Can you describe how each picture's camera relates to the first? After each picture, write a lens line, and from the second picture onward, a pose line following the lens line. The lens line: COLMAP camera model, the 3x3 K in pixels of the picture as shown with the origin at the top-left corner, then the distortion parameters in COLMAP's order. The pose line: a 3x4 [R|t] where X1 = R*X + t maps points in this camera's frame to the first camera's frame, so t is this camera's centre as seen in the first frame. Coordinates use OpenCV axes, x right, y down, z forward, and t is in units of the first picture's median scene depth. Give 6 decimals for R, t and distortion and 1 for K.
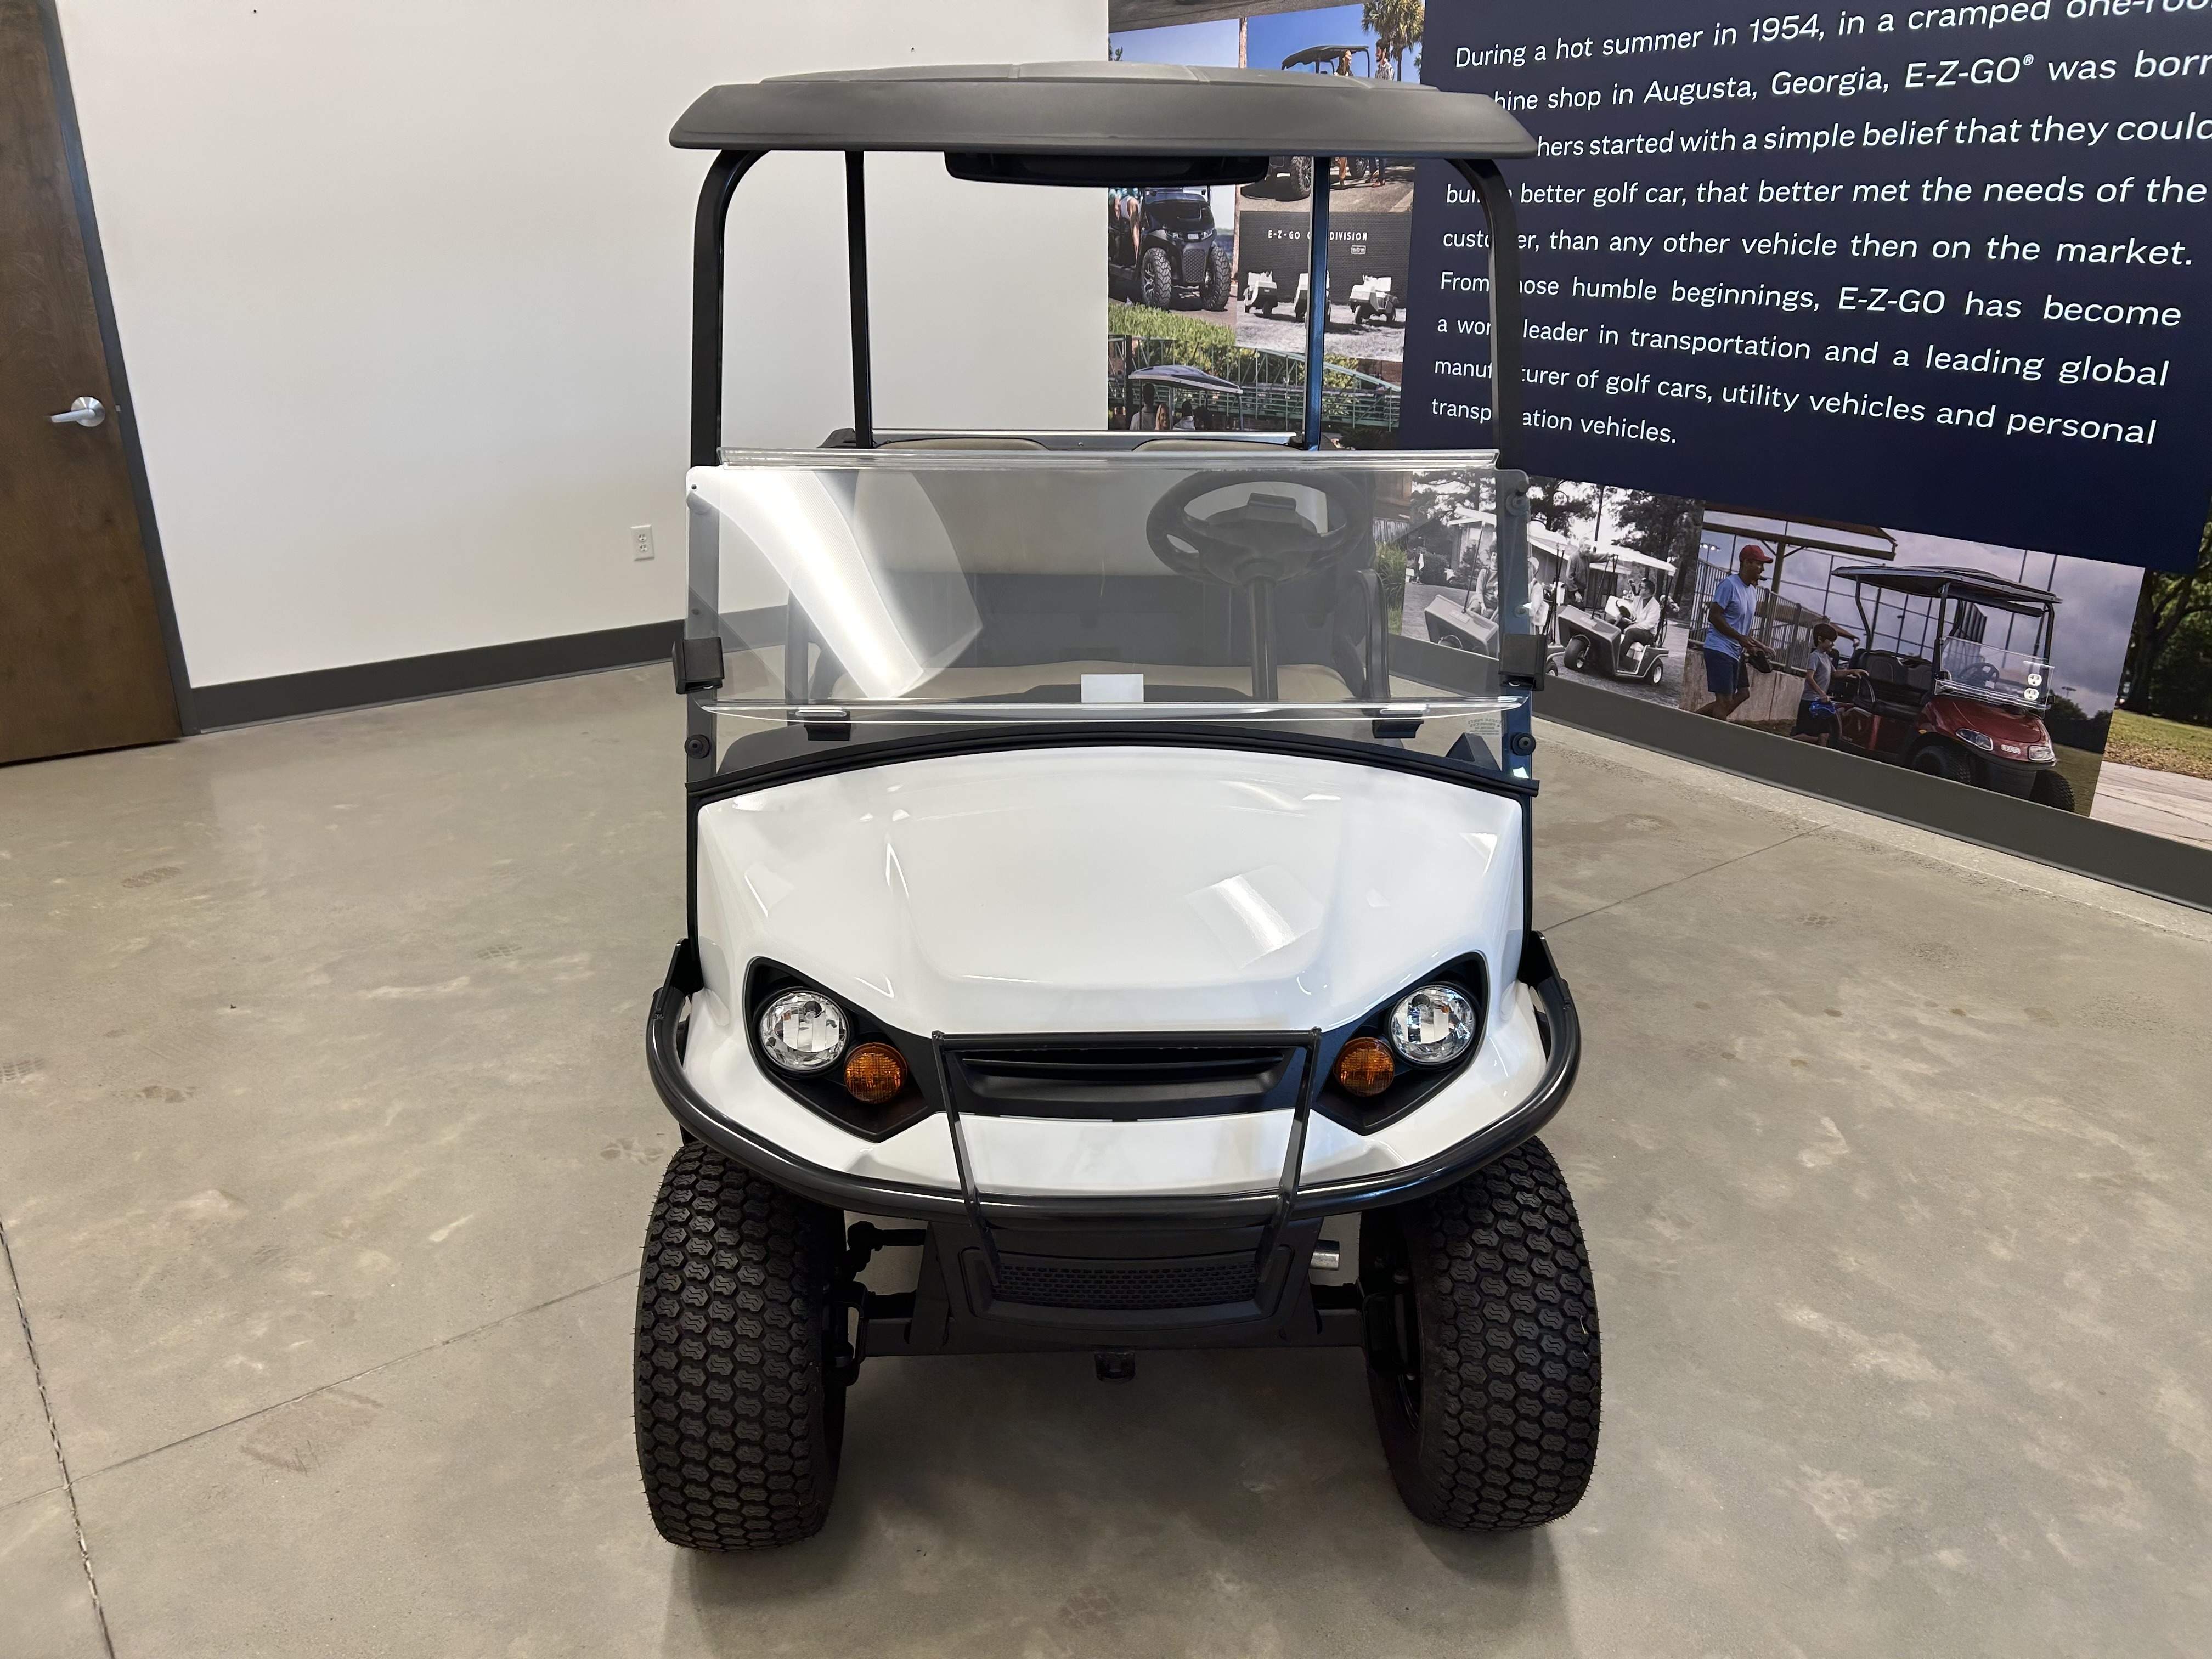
lens RADIAL K [[1673.7, 0, 1109.5], [0, 1673.7, 824.8], [0, 0, 1]] dist [0.032973, -0.033245]
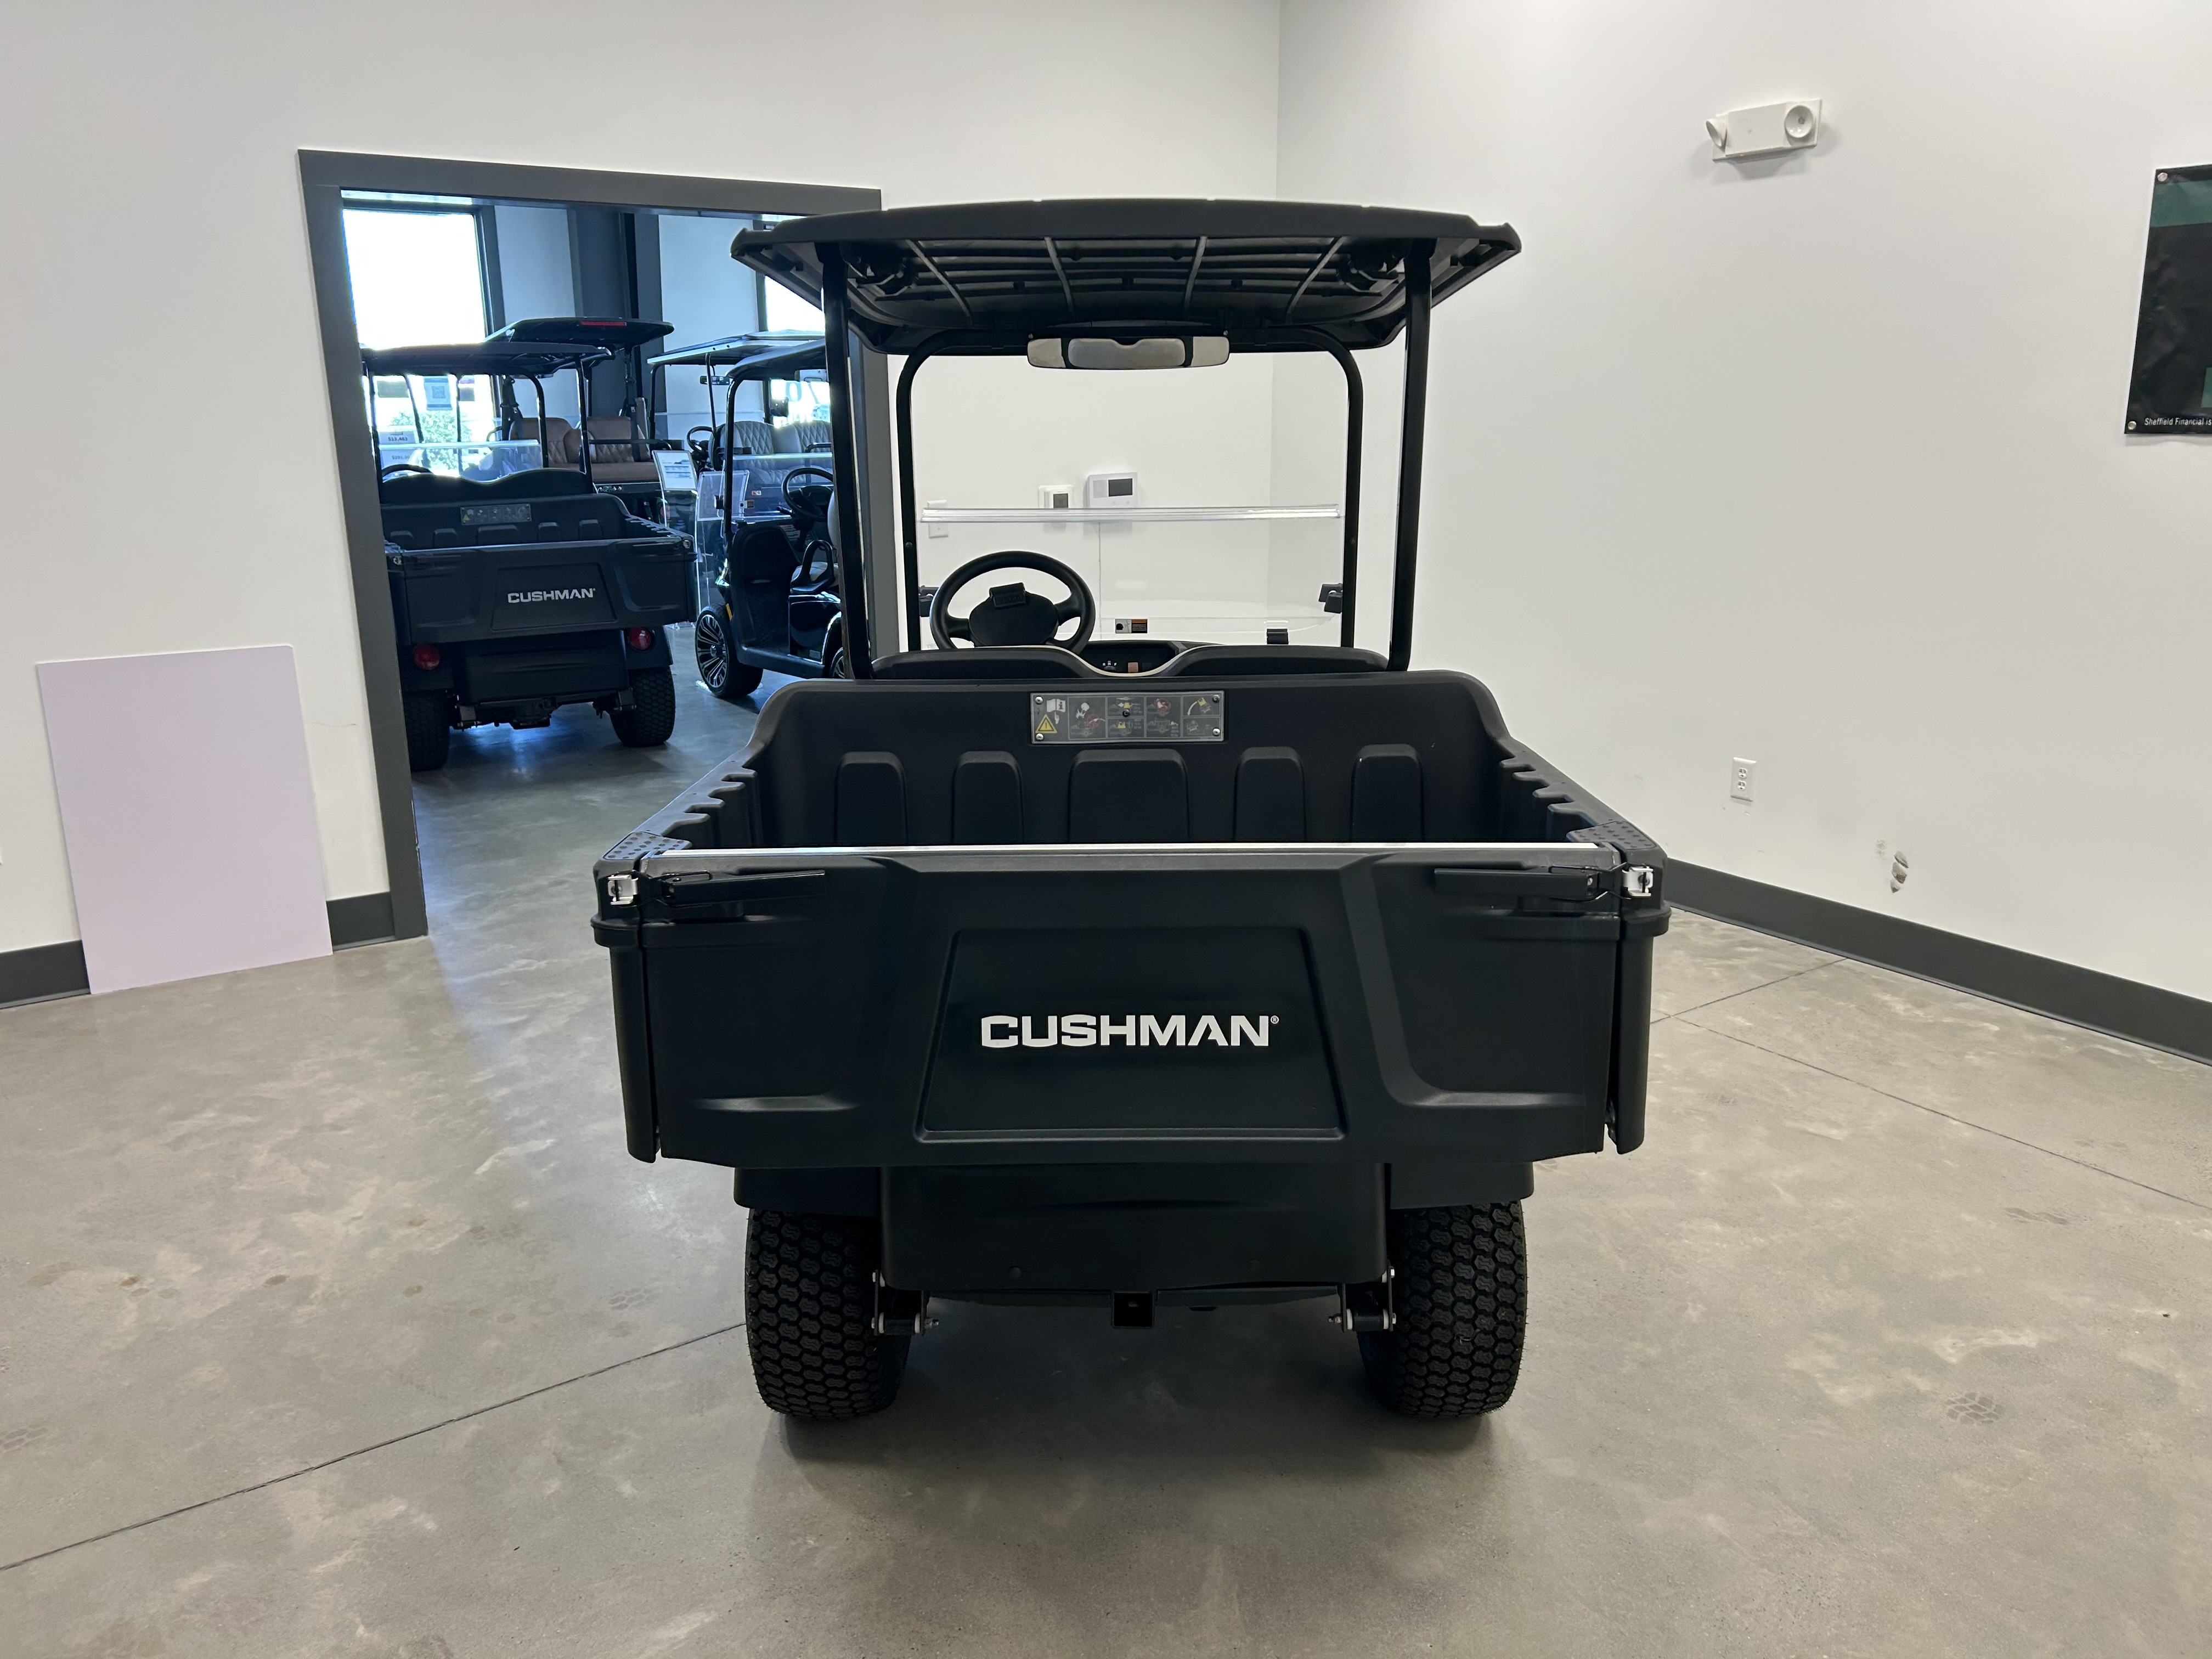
lens RADIAL K [[1666.9, 0, 1134.5], [0, 1666.9, 819.6], [0, 0, 1]] dist [0.047309, -0.051452]
pose [[-0.999151, -0.010520, 0.039835, -0.032340], [0.014188, 0.819866, 0.572380, -0.419737], [-0.038681, 0.572459, -0.819020, 1.140650]]
